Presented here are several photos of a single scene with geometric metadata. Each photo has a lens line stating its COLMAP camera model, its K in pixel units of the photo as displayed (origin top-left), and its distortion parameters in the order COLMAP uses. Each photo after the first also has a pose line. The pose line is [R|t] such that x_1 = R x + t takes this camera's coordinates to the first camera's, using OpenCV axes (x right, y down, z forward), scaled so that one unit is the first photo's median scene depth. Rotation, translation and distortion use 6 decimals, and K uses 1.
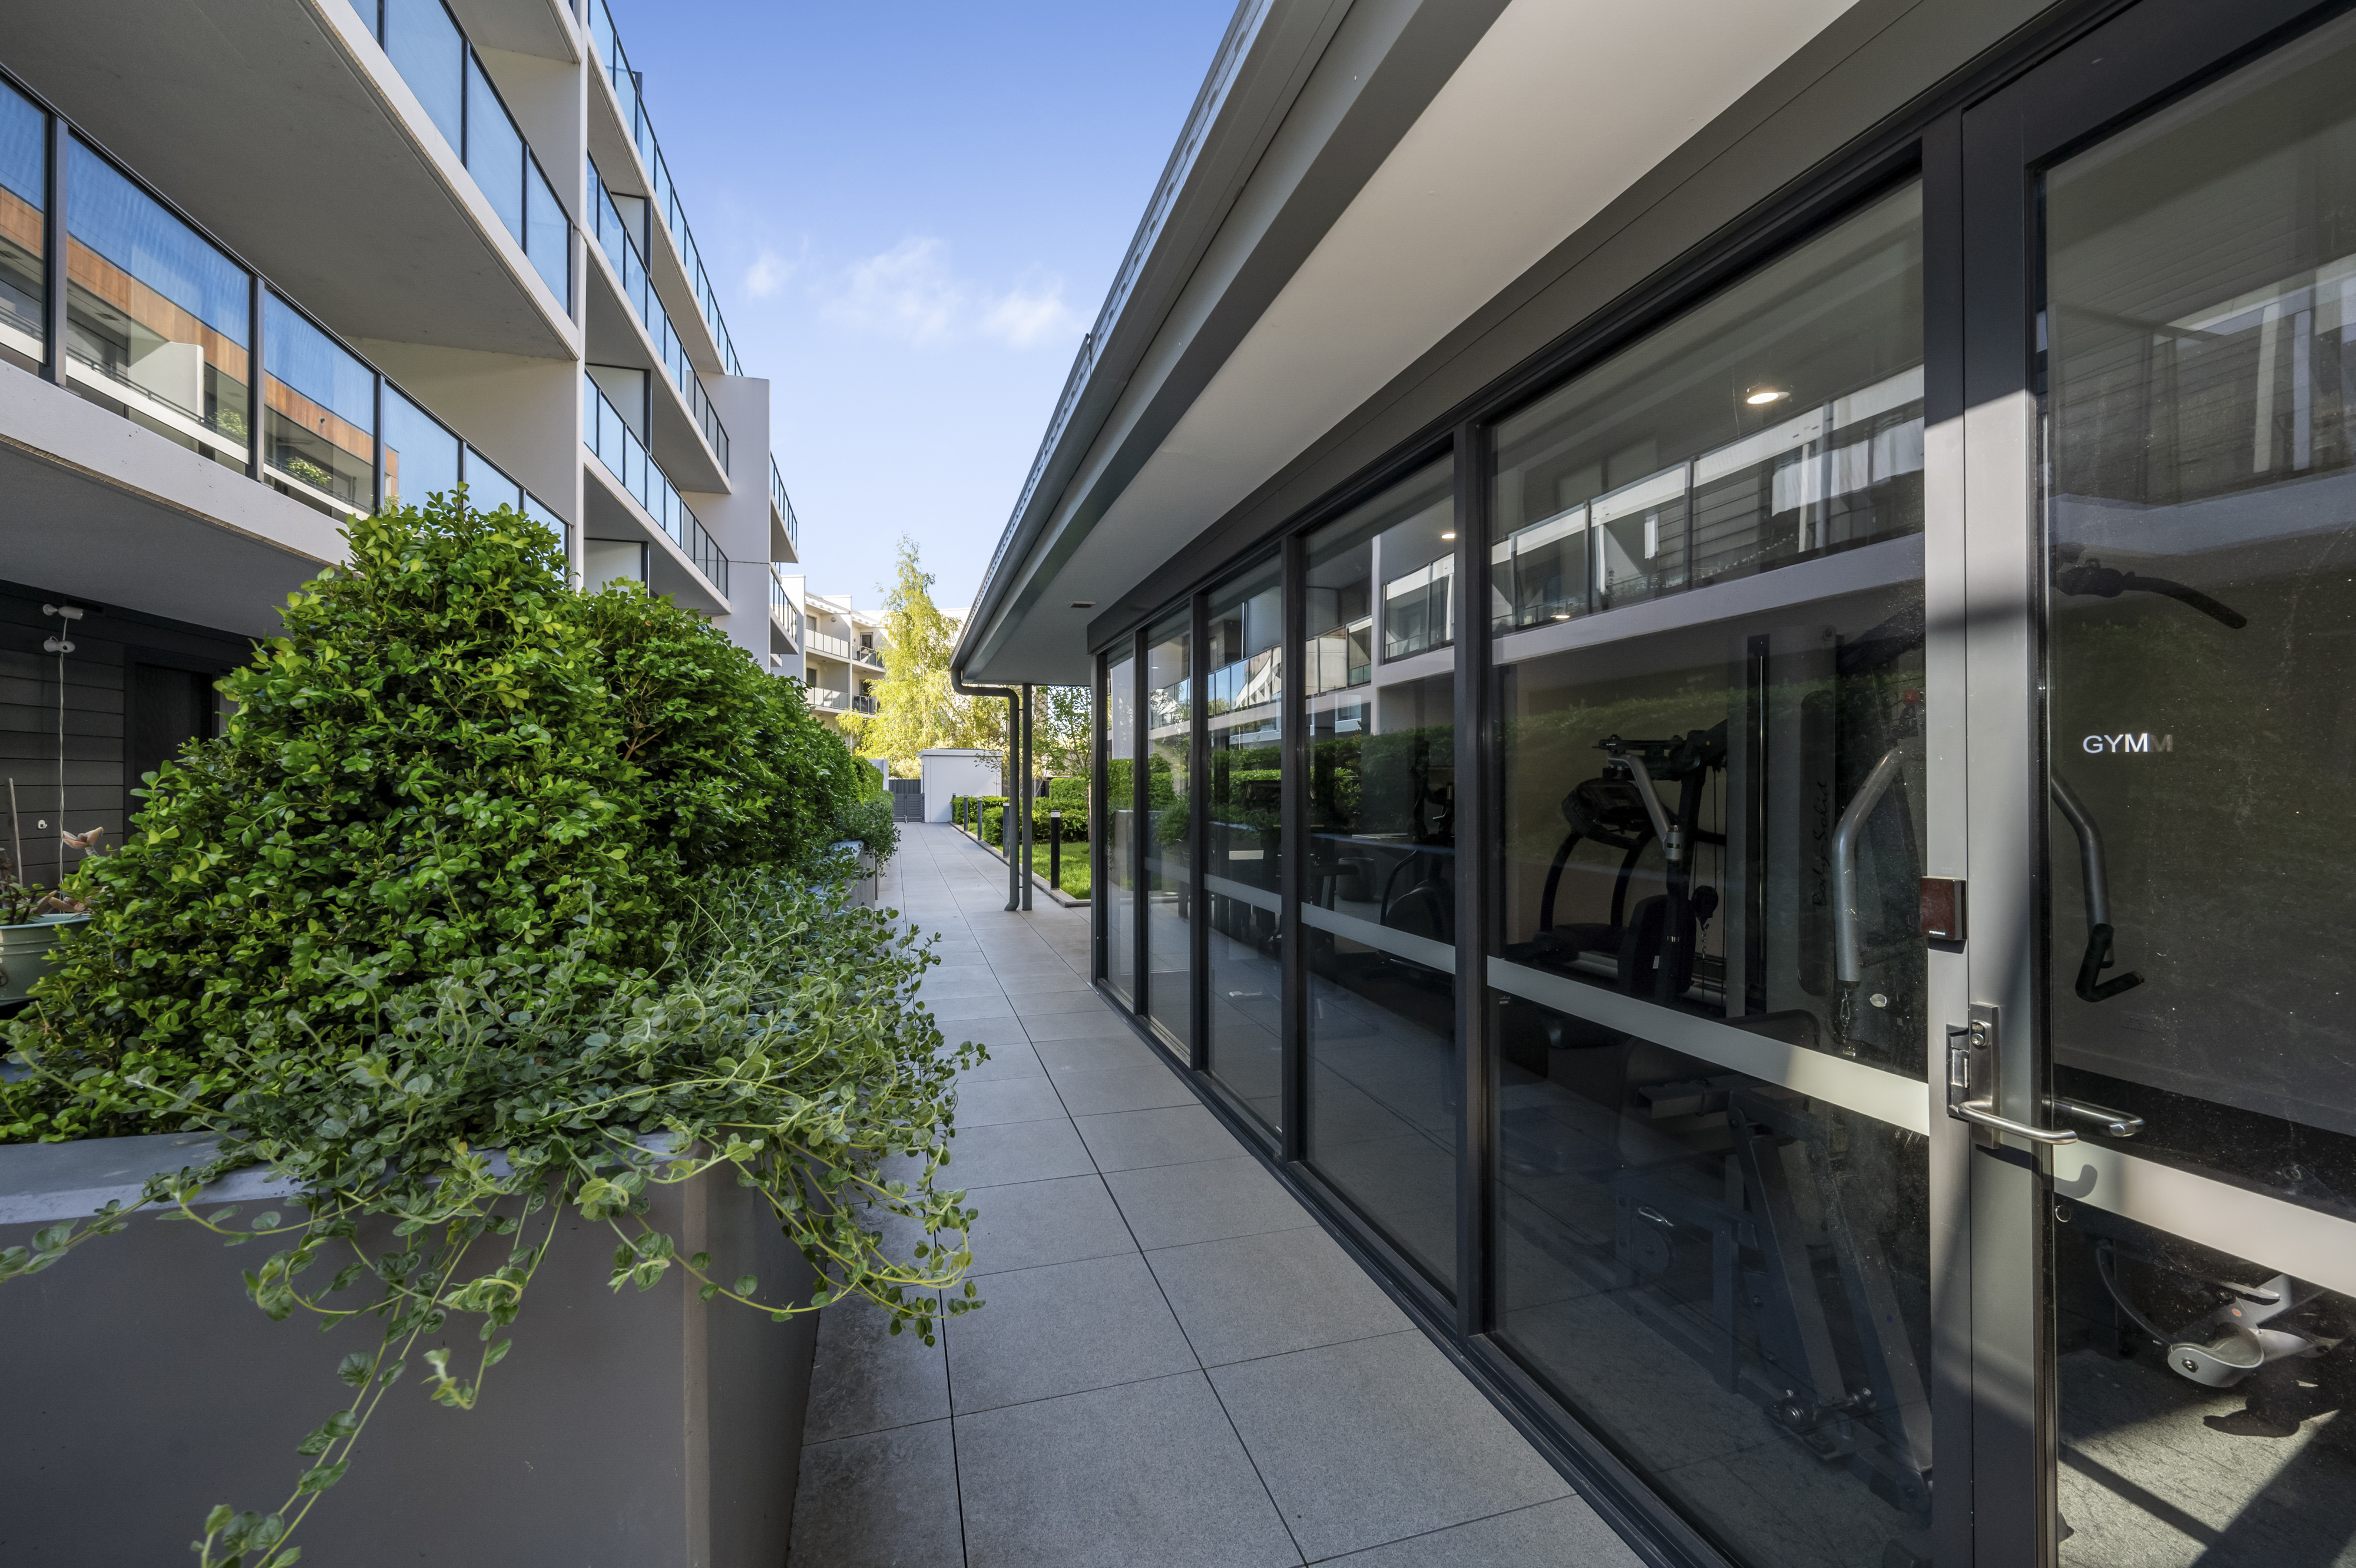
lens RADIAL K [[941.4, 0, 1177.8], [0, 941.4, 781.4], [0, 0, 1]] dist [-0.001170, -0.000511]
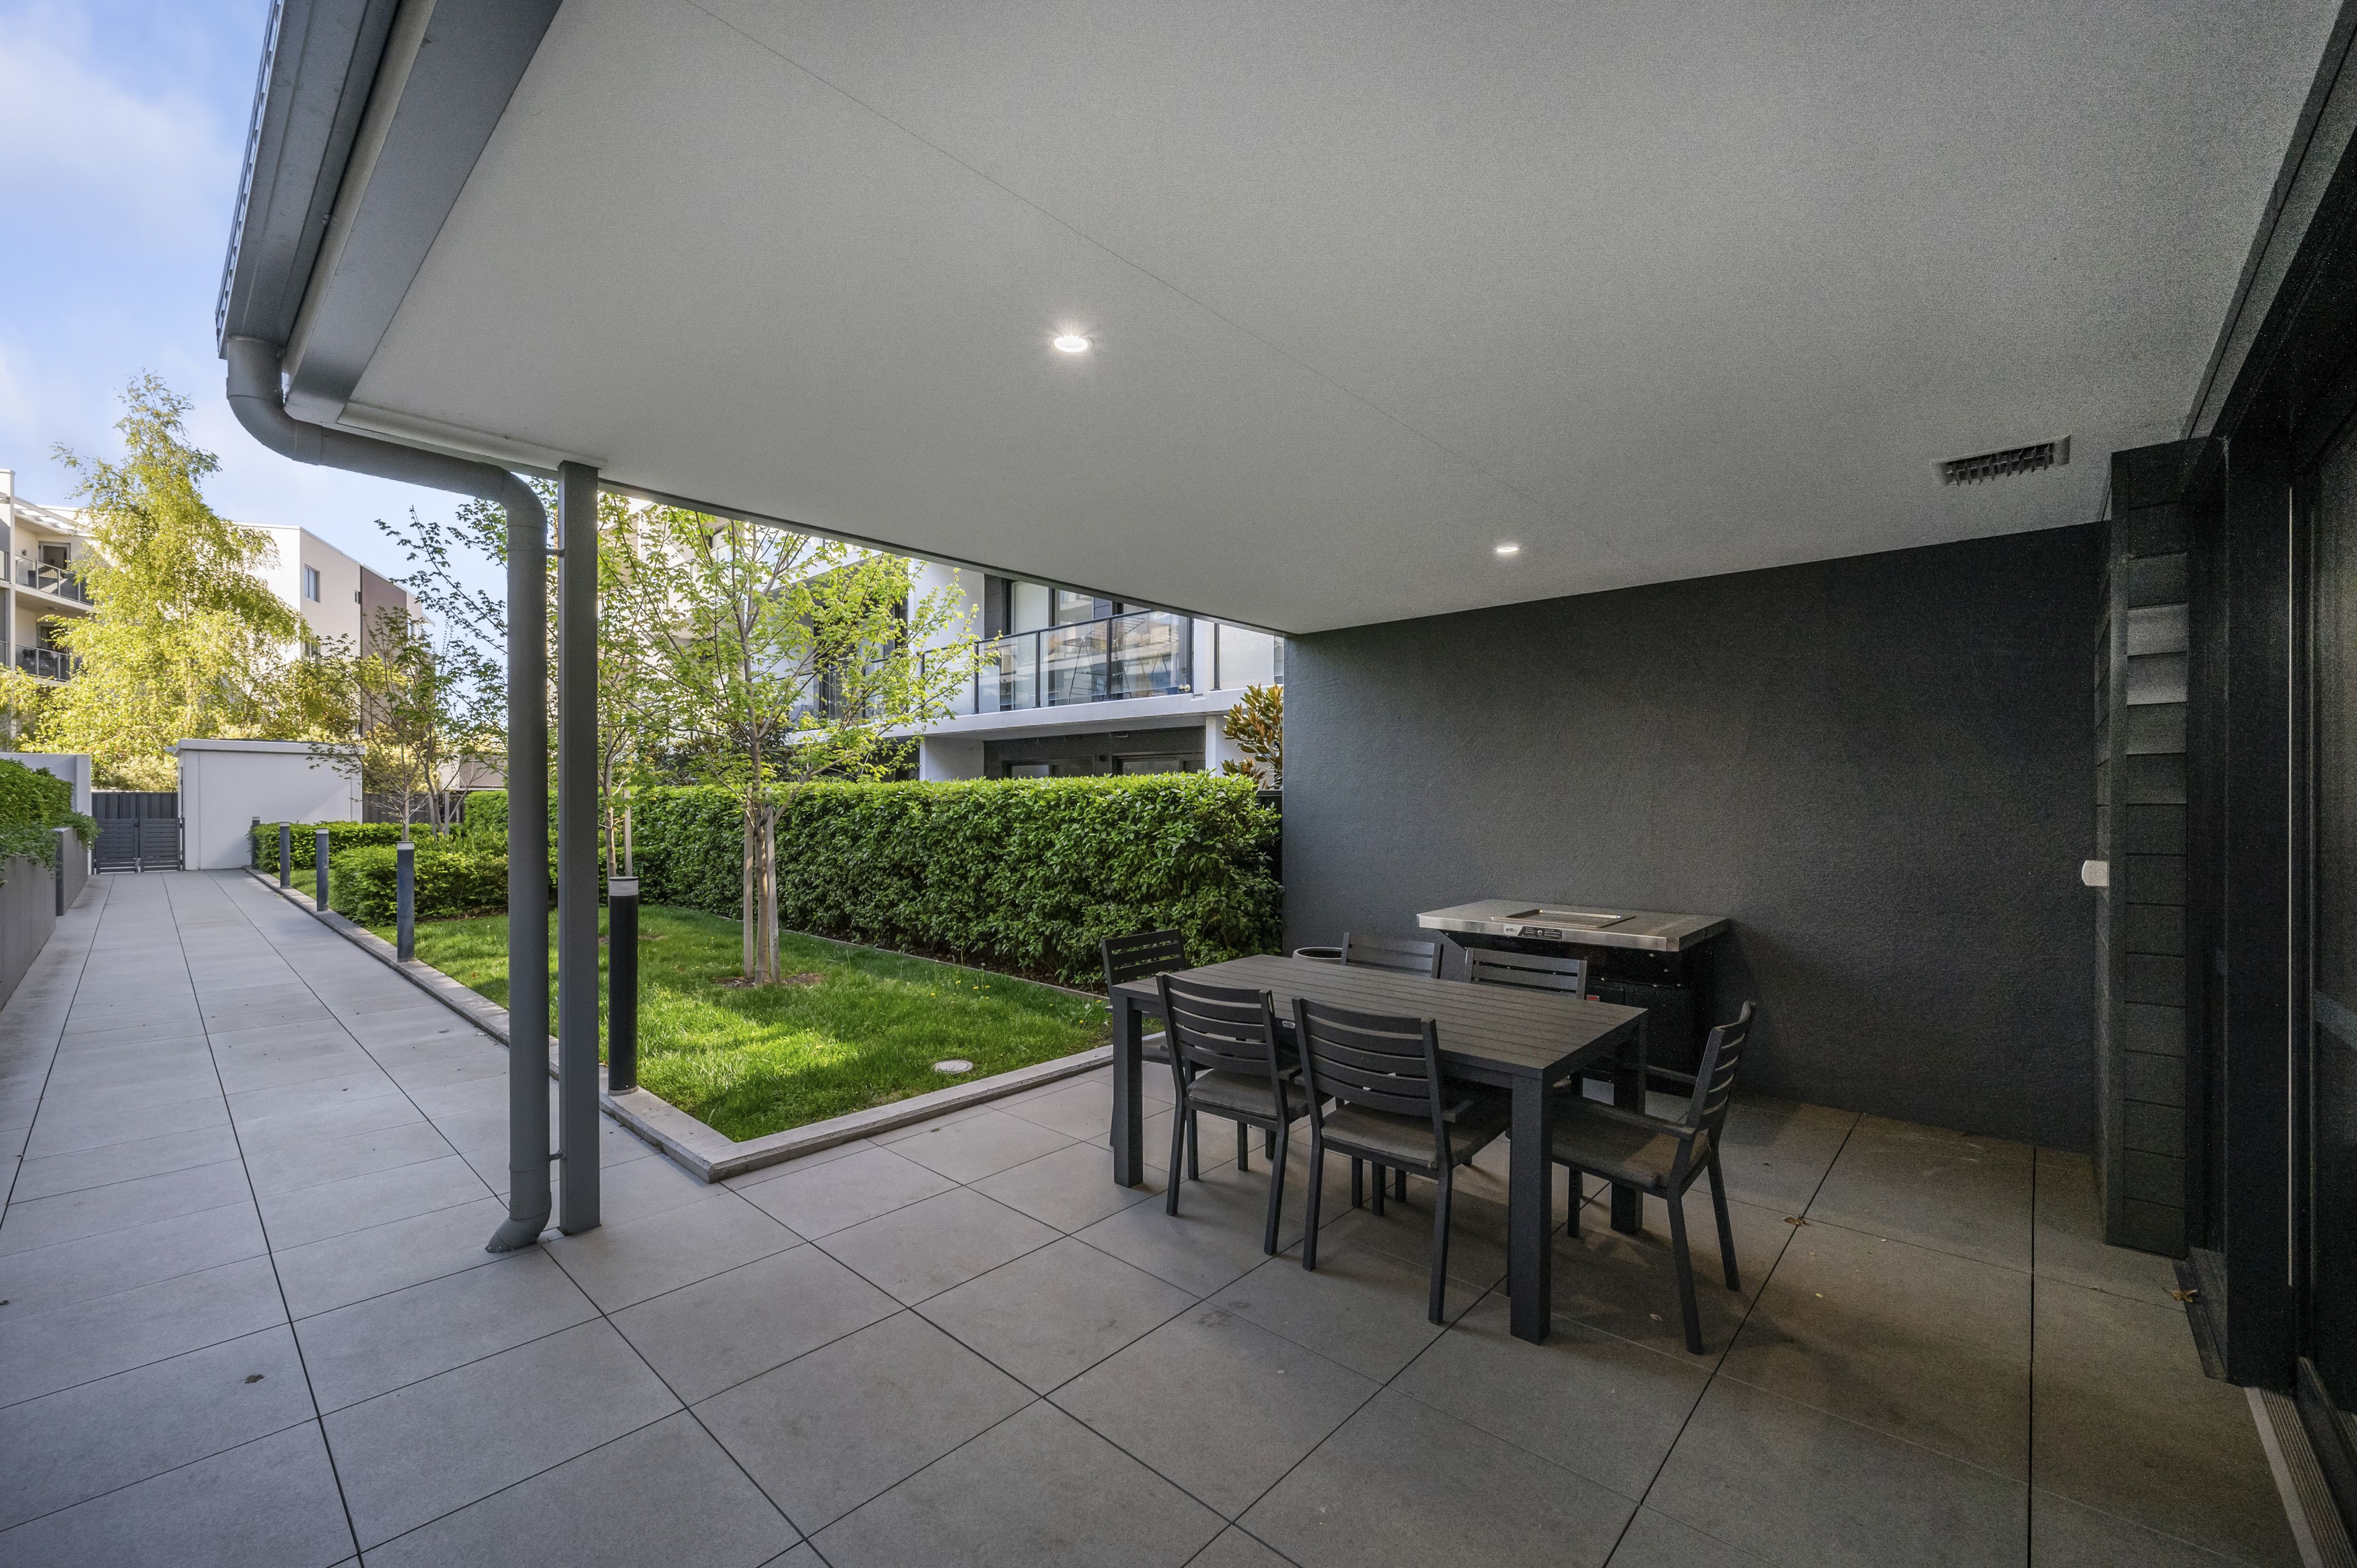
lens RADIAL K [[941.8, 0, 1184.6], [0, 941.8, 806.8], [0, 0, 1]] dist [-0.001170, -0.000511]
pose [[0.854948, -0.002112, 0.518710, -0.039044], [-0.003425, 0.999947, 0.009717, -0.000730], [-0.518703, -0.010084, 0.854895, 0.166440]]
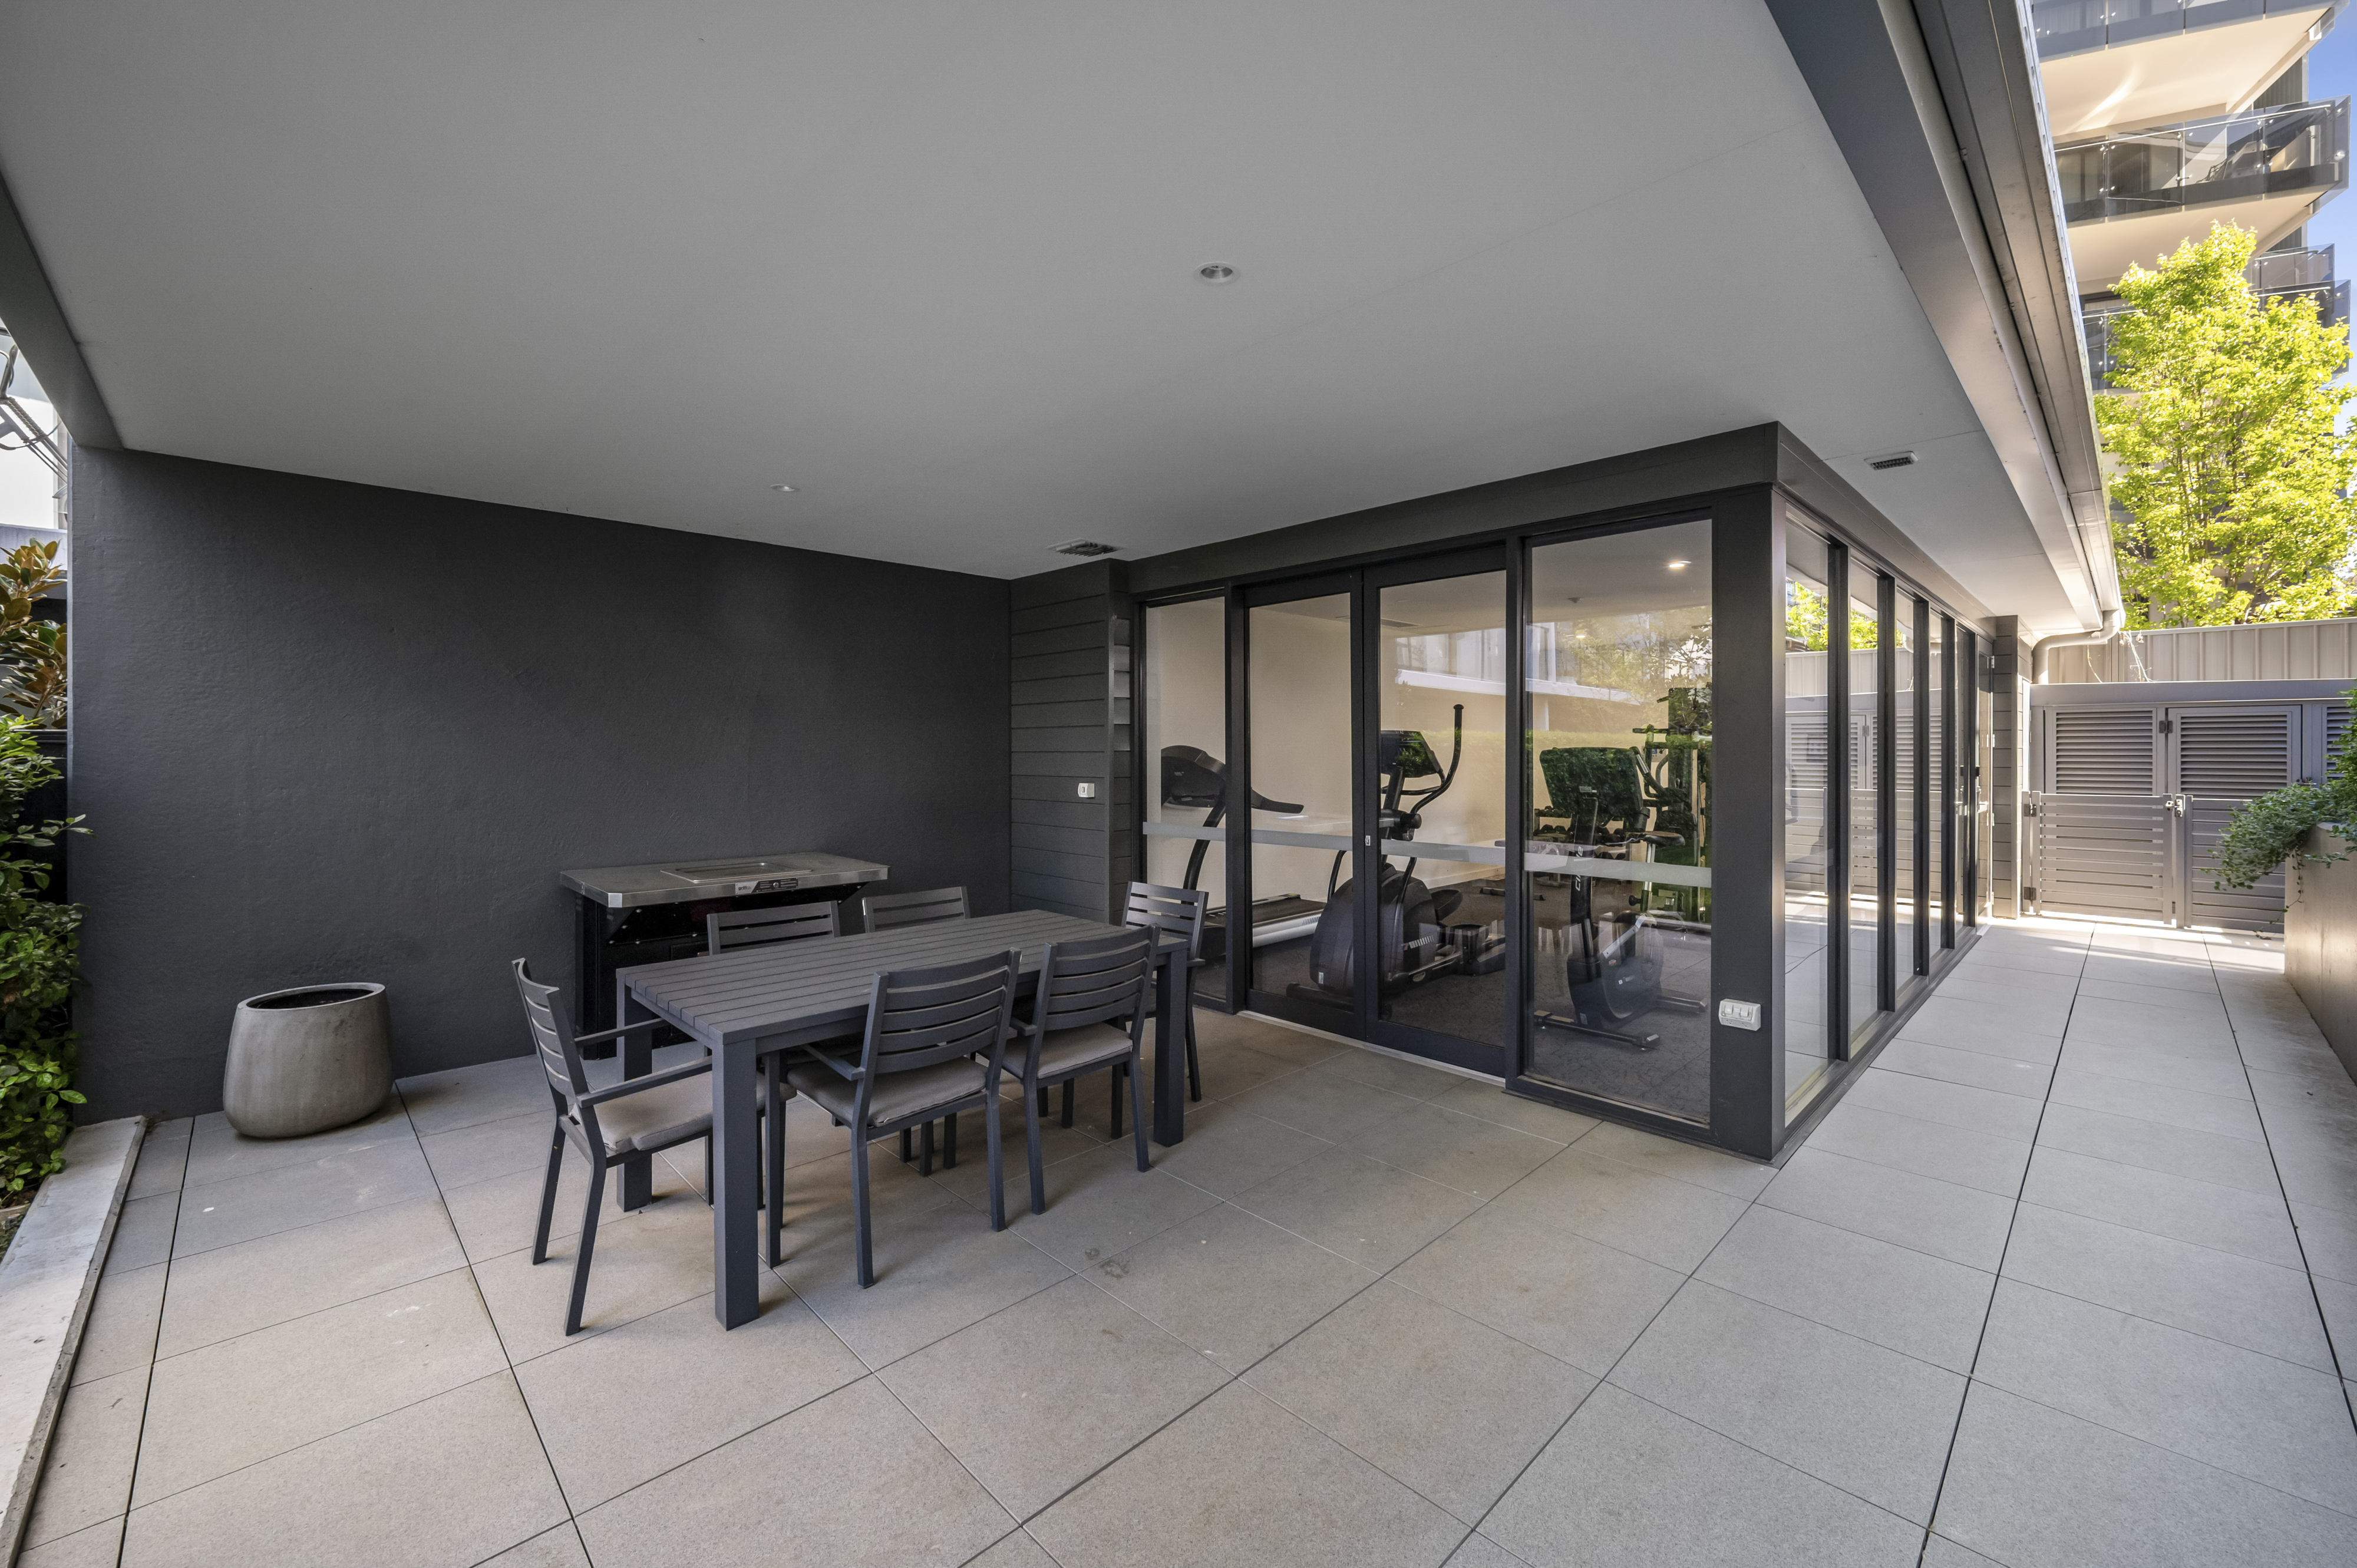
lens RADIAL K [[941.8, 0, 1187.8], [0, 941.8, 746.3], [0, 0, 1]] dist [-0.001170, -0.000511]
pose [[-0.469155, 0.004811, 0.883103, -0.088473], [-0.003448, 0.999968, -0.007279, 0.000186], [-0.883109, -0.006460, -0.469123, 0.329632]]
